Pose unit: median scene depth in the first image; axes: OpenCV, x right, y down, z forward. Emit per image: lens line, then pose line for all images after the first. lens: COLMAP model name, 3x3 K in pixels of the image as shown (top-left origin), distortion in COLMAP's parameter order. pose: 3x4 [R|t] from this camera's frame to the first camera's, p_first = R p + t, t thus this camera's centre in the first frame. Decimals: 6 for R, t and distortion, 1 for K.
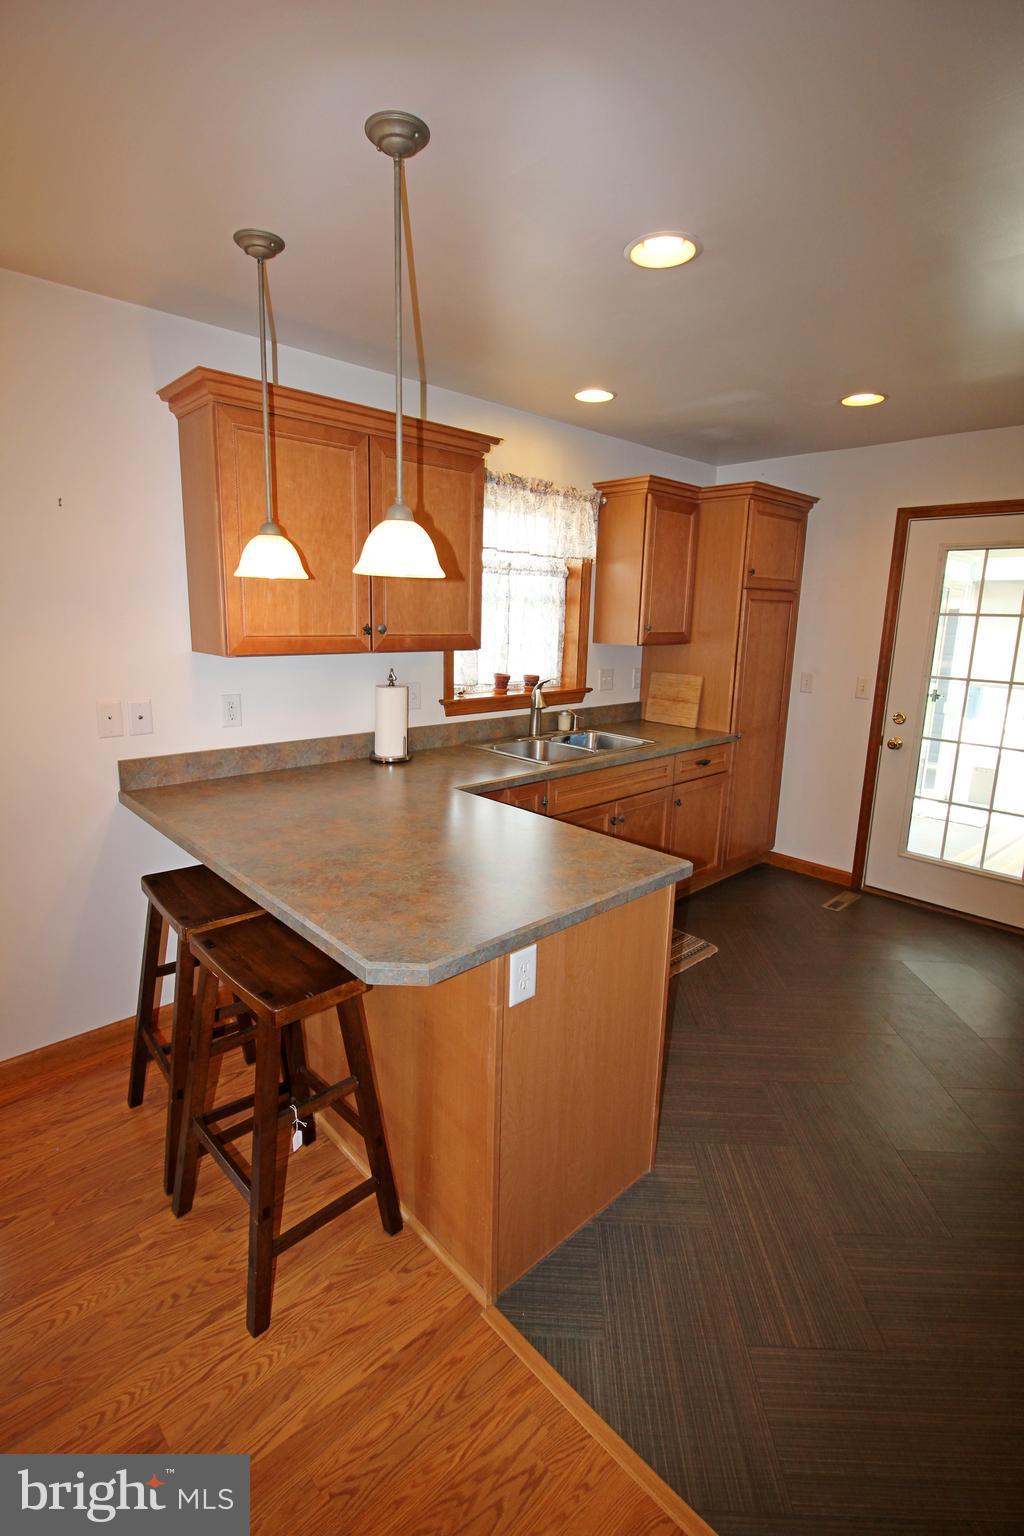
lens RADIAL K [[712.8, 0, 501.0], [0, 712.8, 754.8], [0, 0, 1]] dist [-0.001862, -0.011251]
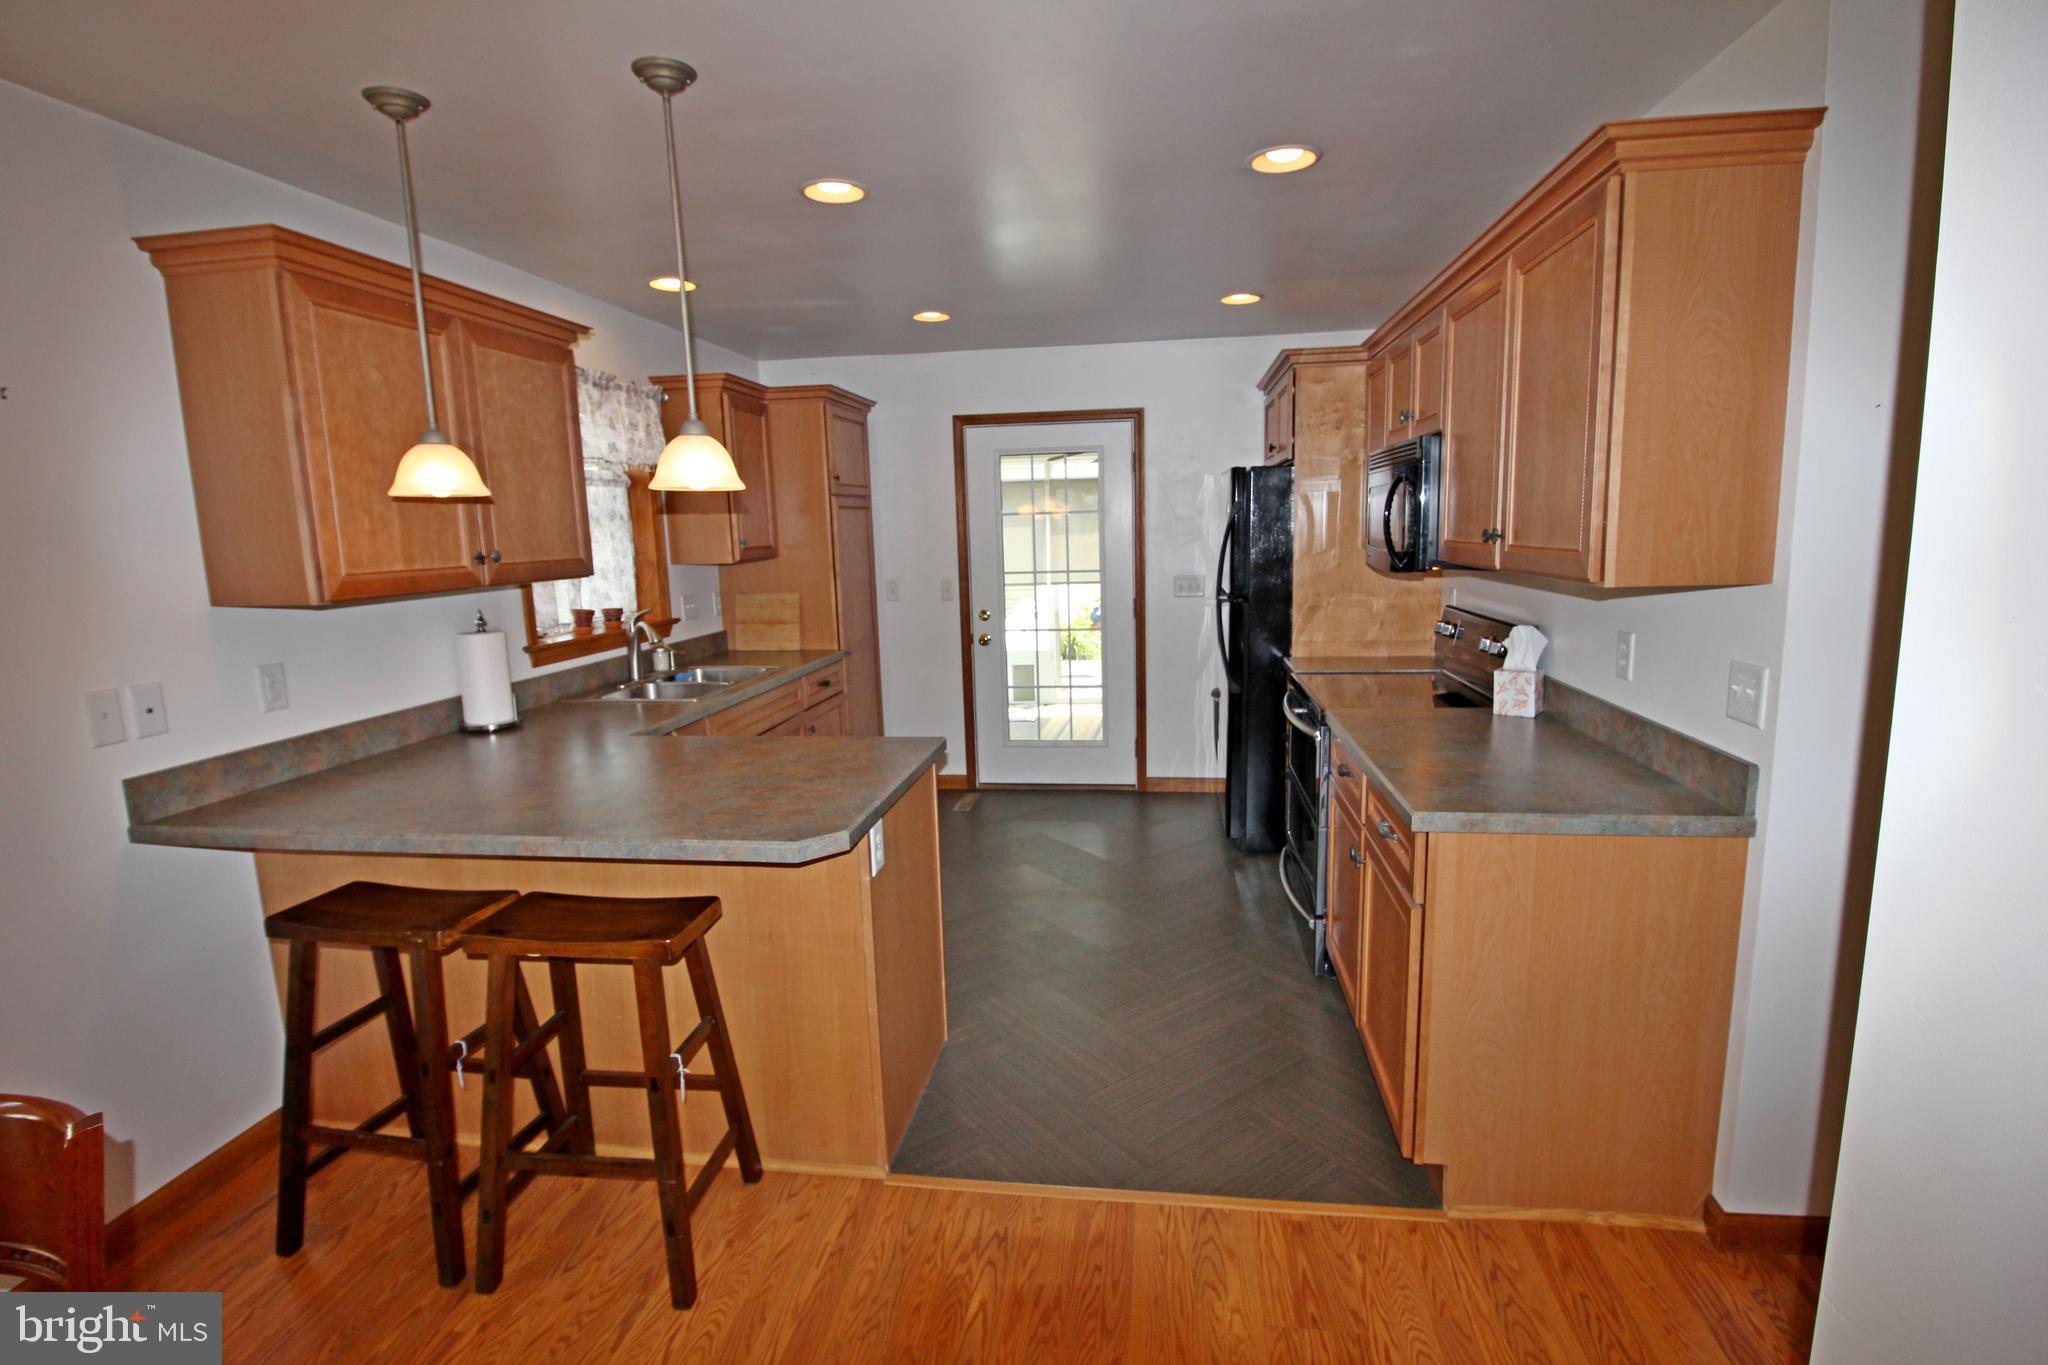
lens RADIAL K [[950.3, 0, 1041.5], [0, 950.3, 669.6], [0, 0, 1]] dist [-0.001862, -0.011251]
pose [[0.769403, -0.140215, 0.623184, -0.327622], [0.170703, 0.985262, 0.010927, 0.034920], [-0.615532, 0.097972, 0.781999, -0.165778]]
